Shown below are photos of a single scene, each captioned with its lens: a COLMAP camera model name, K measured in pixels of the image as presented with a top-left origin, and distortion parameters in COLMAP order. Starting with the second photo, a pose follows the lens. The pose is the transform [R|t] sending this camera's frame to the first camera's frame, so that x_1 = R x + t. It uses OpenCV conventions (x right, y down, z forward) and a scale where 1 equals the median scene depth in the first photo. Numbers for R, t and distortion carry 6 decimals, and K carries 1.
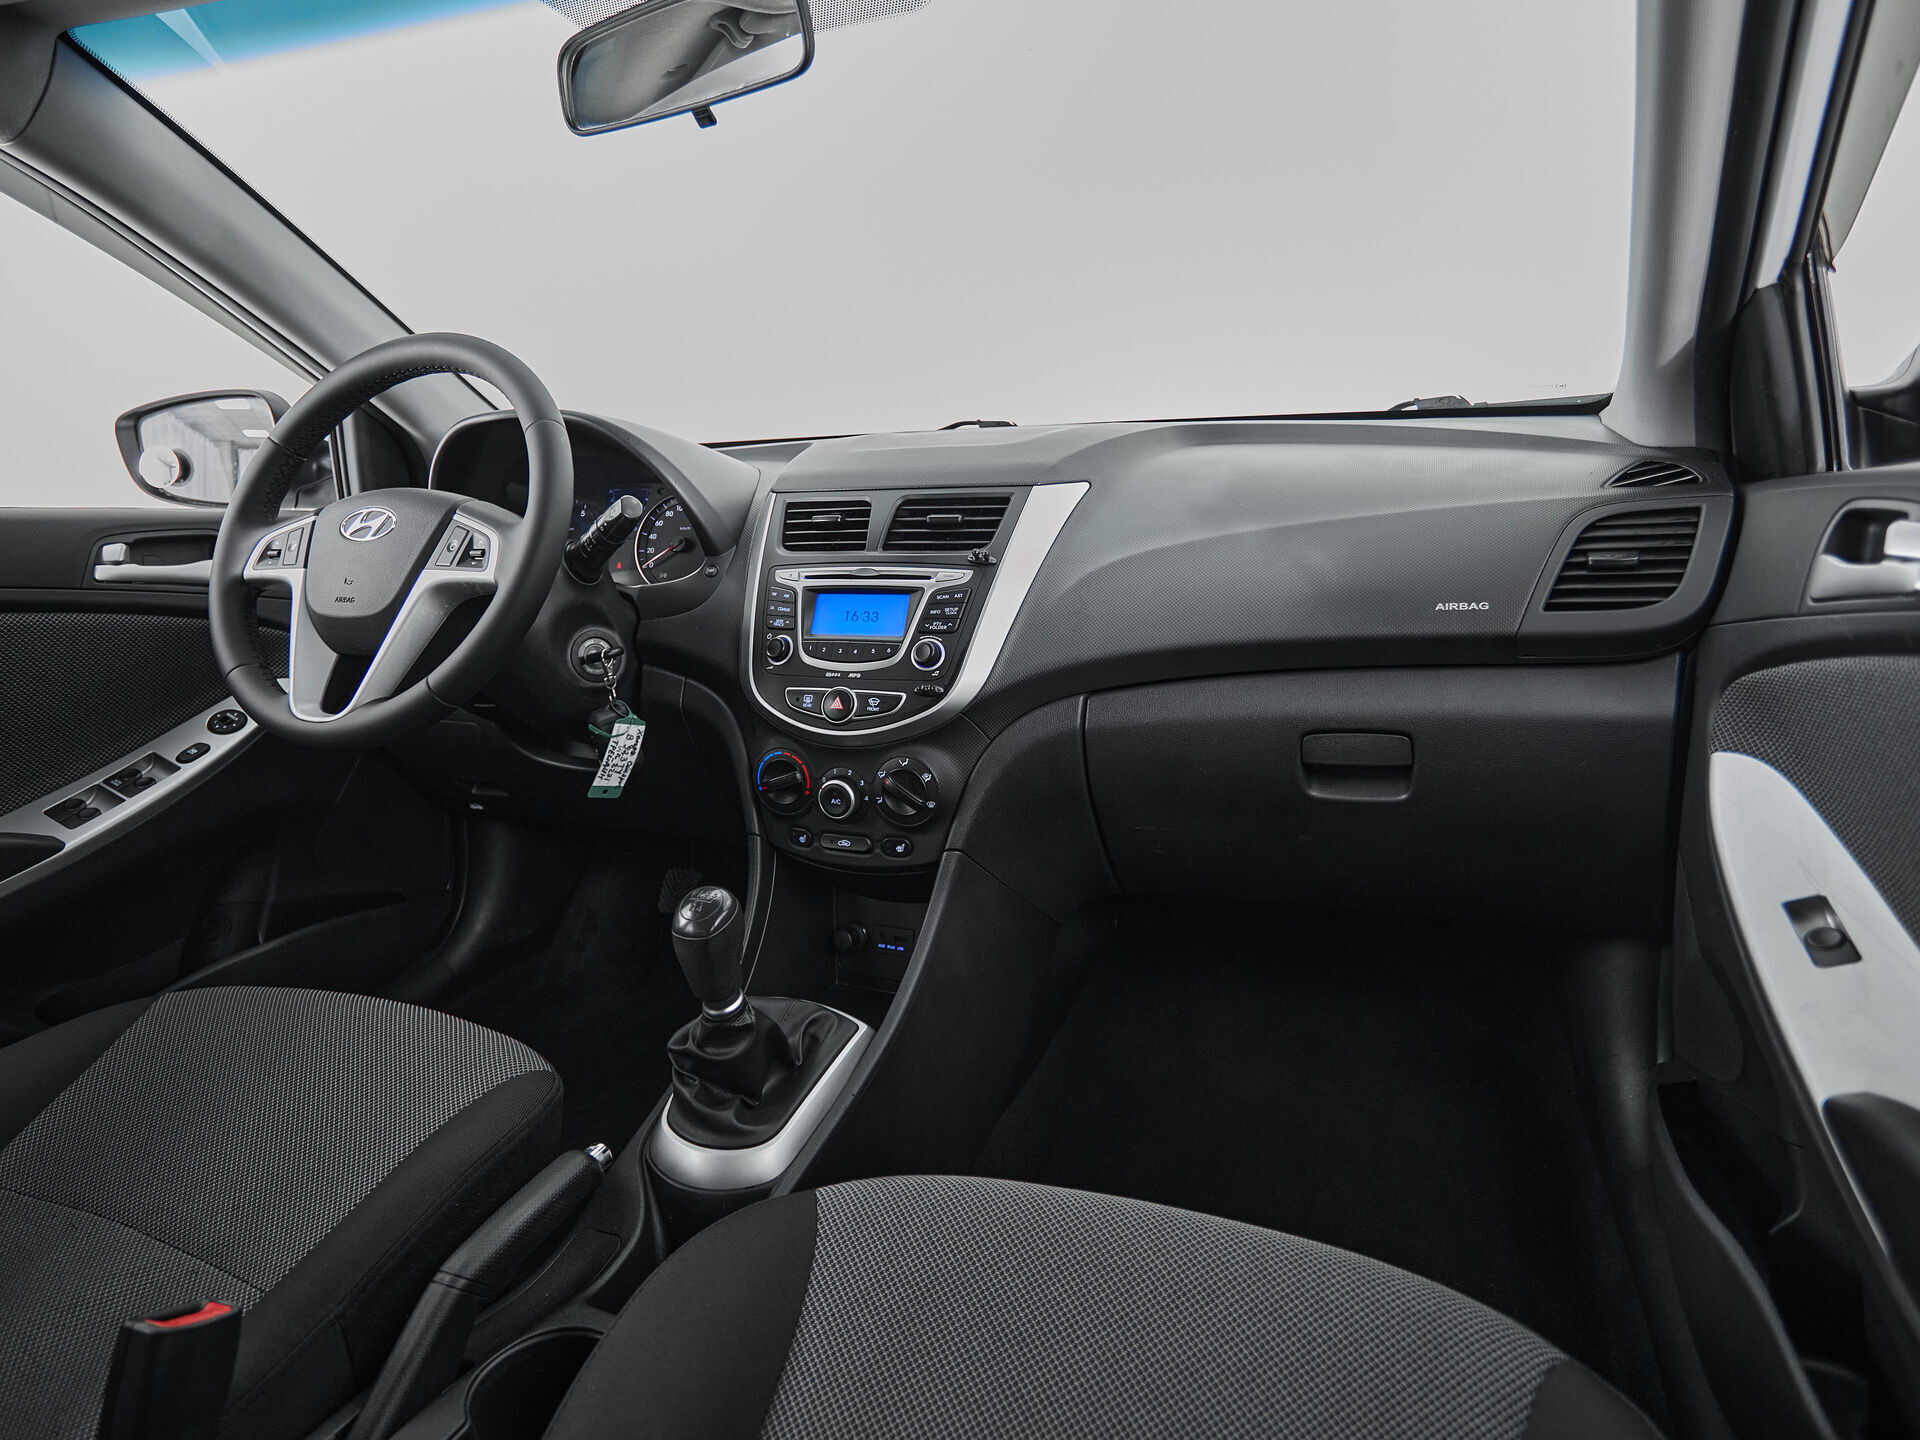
lens RADIAL K [[1111.5, 0, 942.4], [0, 1111.5, 707.6], [0, 0, 1]] dist [-0.000981, -0.001143]
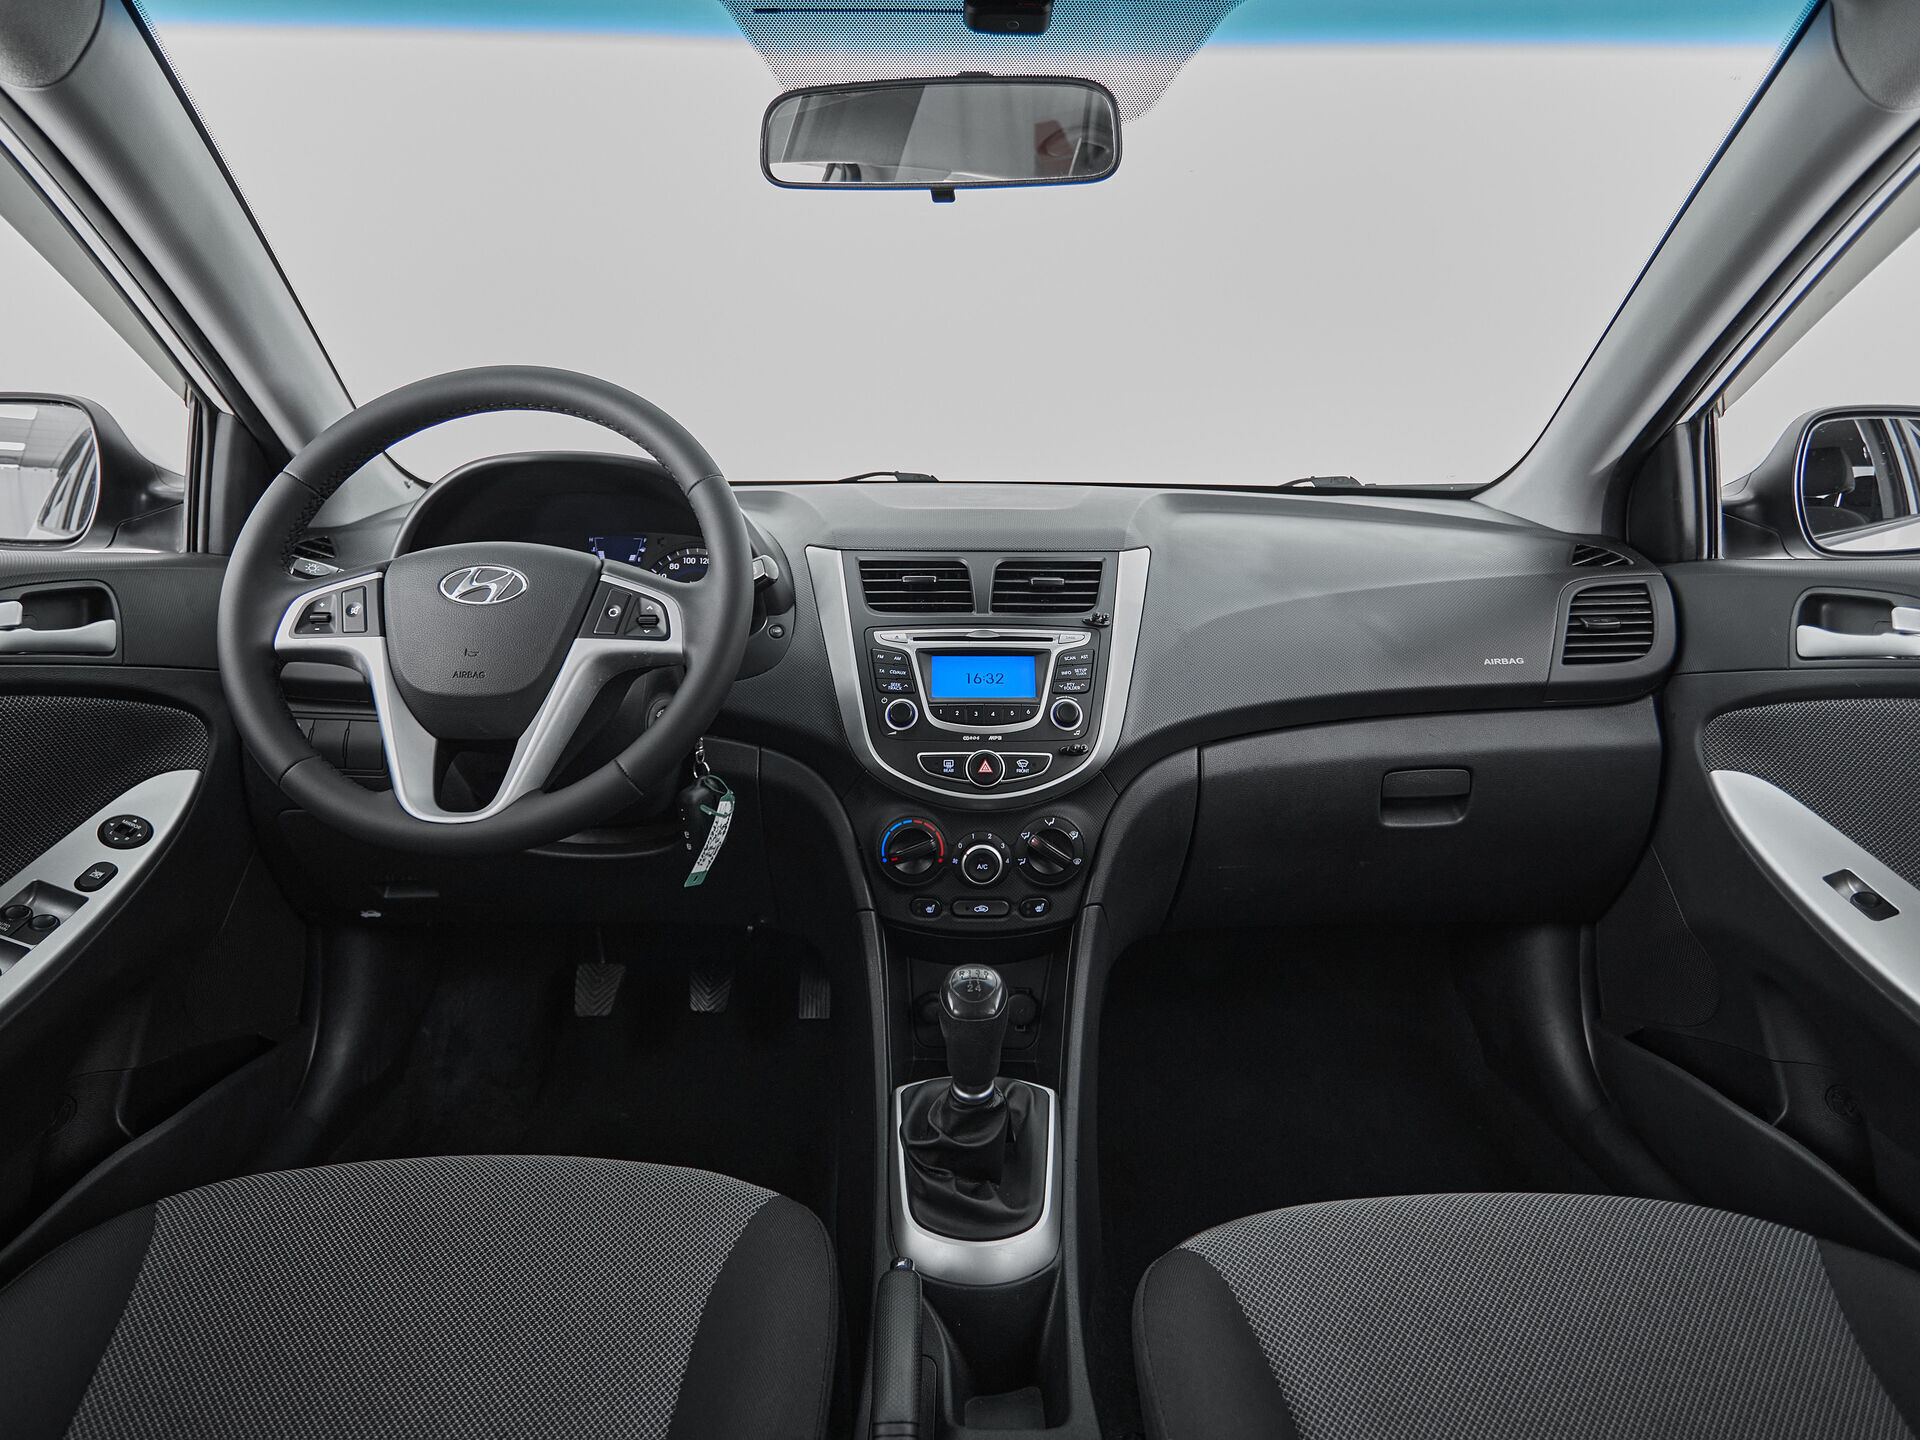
lens RADIAL K [[1175.2, 0, 954.2], [0, 1175.2, 658.3], [0, 0, 1]] dist [-0.001036, -0.001228]
pose [[0.920609, -0.016920, 0.390118, -0.513798], [0.045583, 0.996887, -0.064332, -0.033340], [-0.387815, 0.077007, 0.918515, 0.036701]]
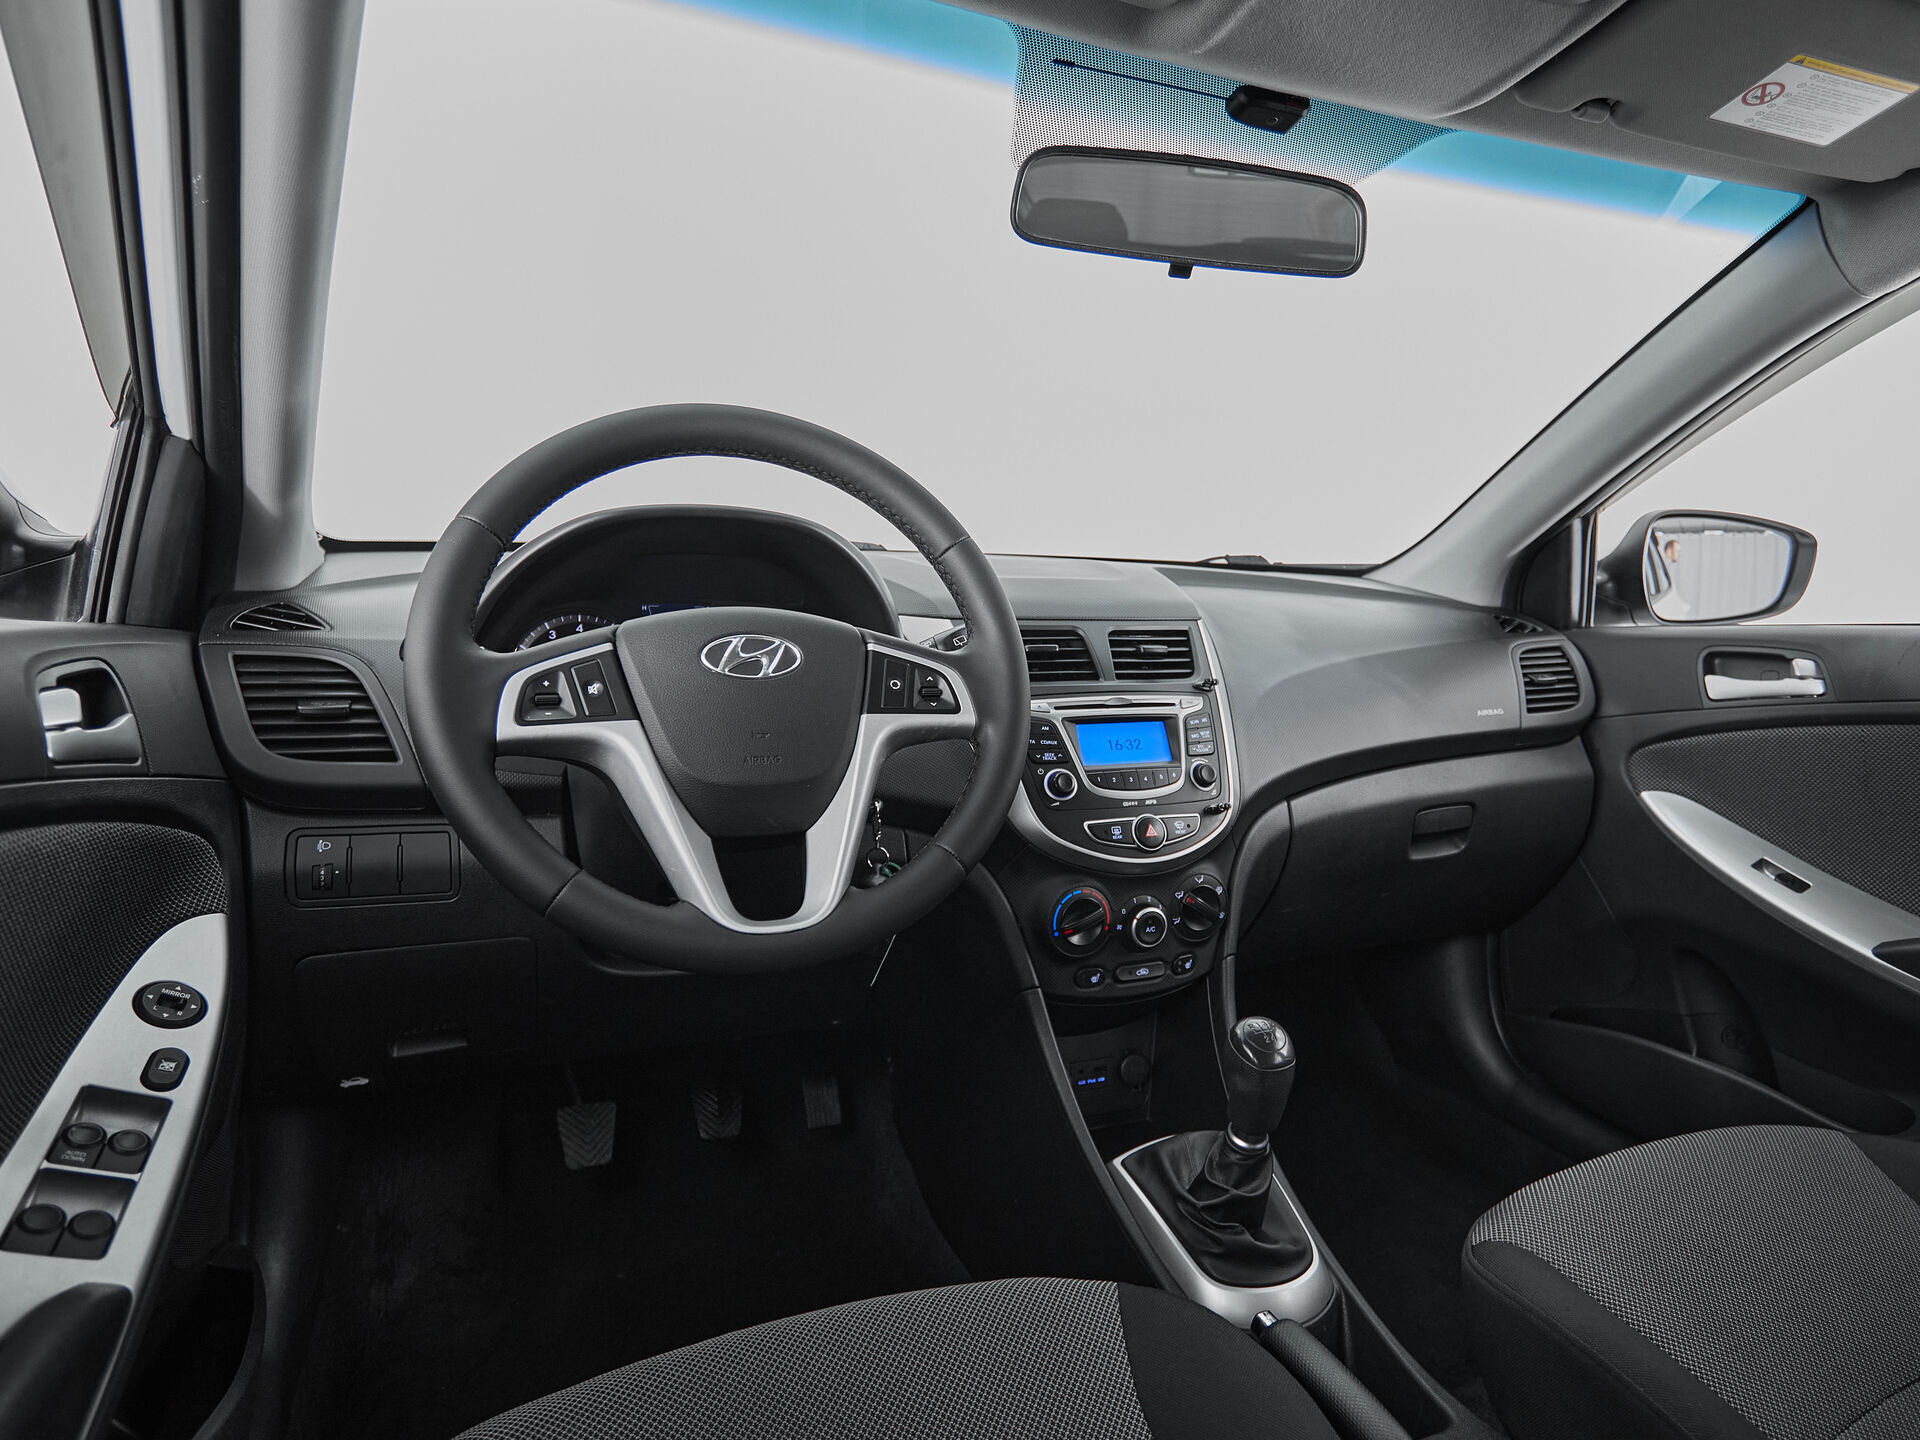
lens RADIAL K [[1176.8, 0, 1042.0], [0, 1176.8, 711.4], [0, 0, 1]] dist [-0.001918, -0.000697]
pose [[0.681201, -0.035632, 0.731229, -0.914825], [0.108883, 0.992637, -0.053064, -0.063684], [-0.723954, 0.115765, 0.680065, 0.321622]]
